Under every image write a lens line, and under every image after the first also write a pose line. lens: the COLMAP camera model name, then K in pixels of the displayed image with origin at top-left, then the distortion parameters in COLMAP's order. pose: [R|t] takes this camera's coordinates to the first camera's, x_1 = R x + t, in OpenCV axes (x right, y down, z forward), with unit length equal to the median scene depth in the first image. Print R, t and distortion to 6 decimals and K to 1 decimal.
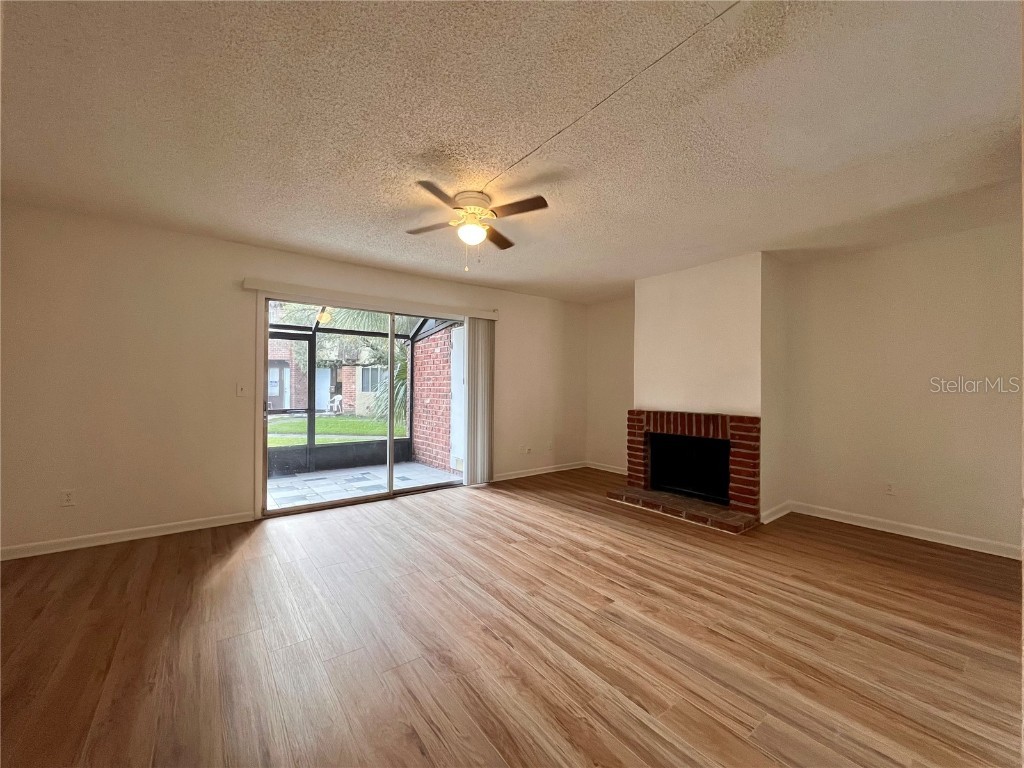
lens RADIAL K [[412.7, 0, 512.8], [0, 412.7, 383.3], [0, 0, 1]] dist [0.003882, 0.000246]
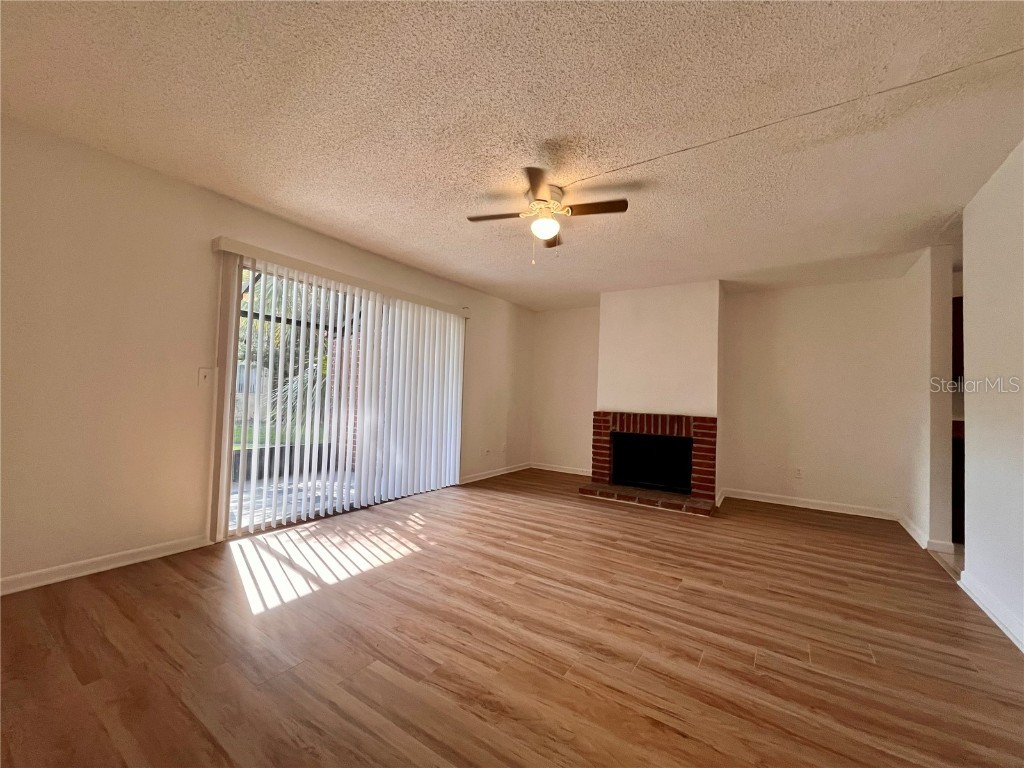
lens RADIAL K [[412.7, 0, 512.6], [0, 412.7, 385.3], [0, 0, 1]] dist [0.003882, 0.000246]
pose [[0.942542, 0.033948, 0.332359, -0.359726], [-0.029730, 0.999400, -0.017772, 0.027081], [-0.332763, 0.006870, 0.942985, 0.068964]]
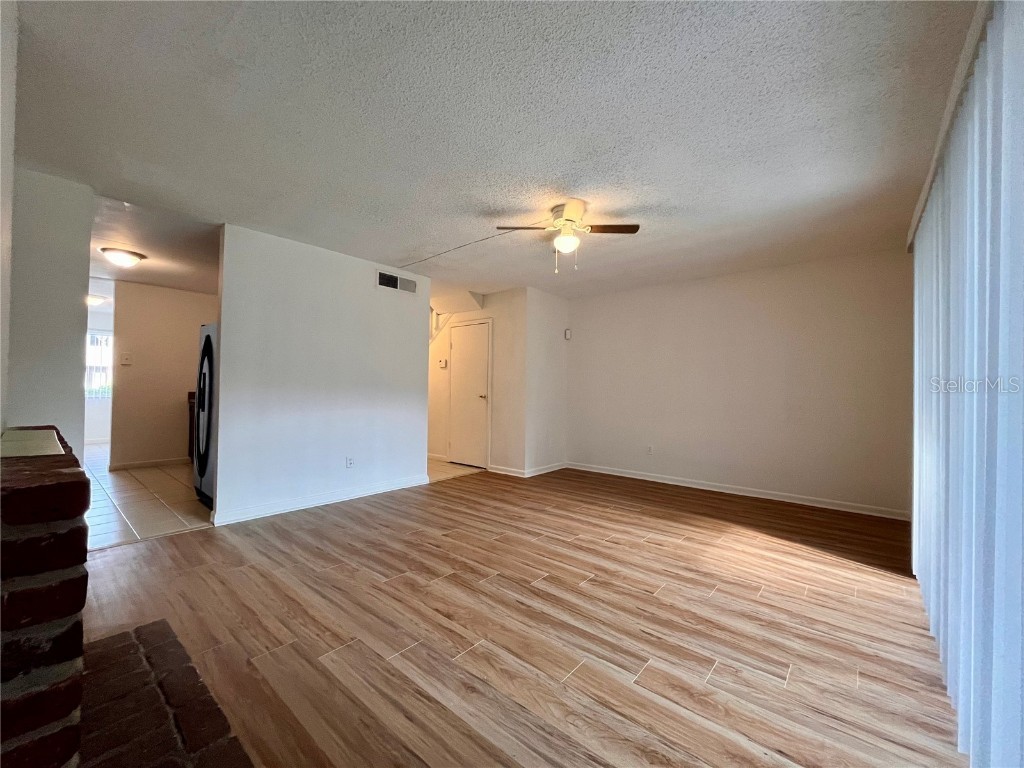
lens RADIAL K [[412.7, 0, 515.0], [0, 412.7, 385.4], [0, 0, 1]] dist [0.003882, 0.000246]
pose [[-0.974185, -0.027581, -0.224060, 0.208084], [-0.024349, 0.999556, -0.017174, 0.036210], [0.224435, -0.011275, -0.974424, 1.510970]]
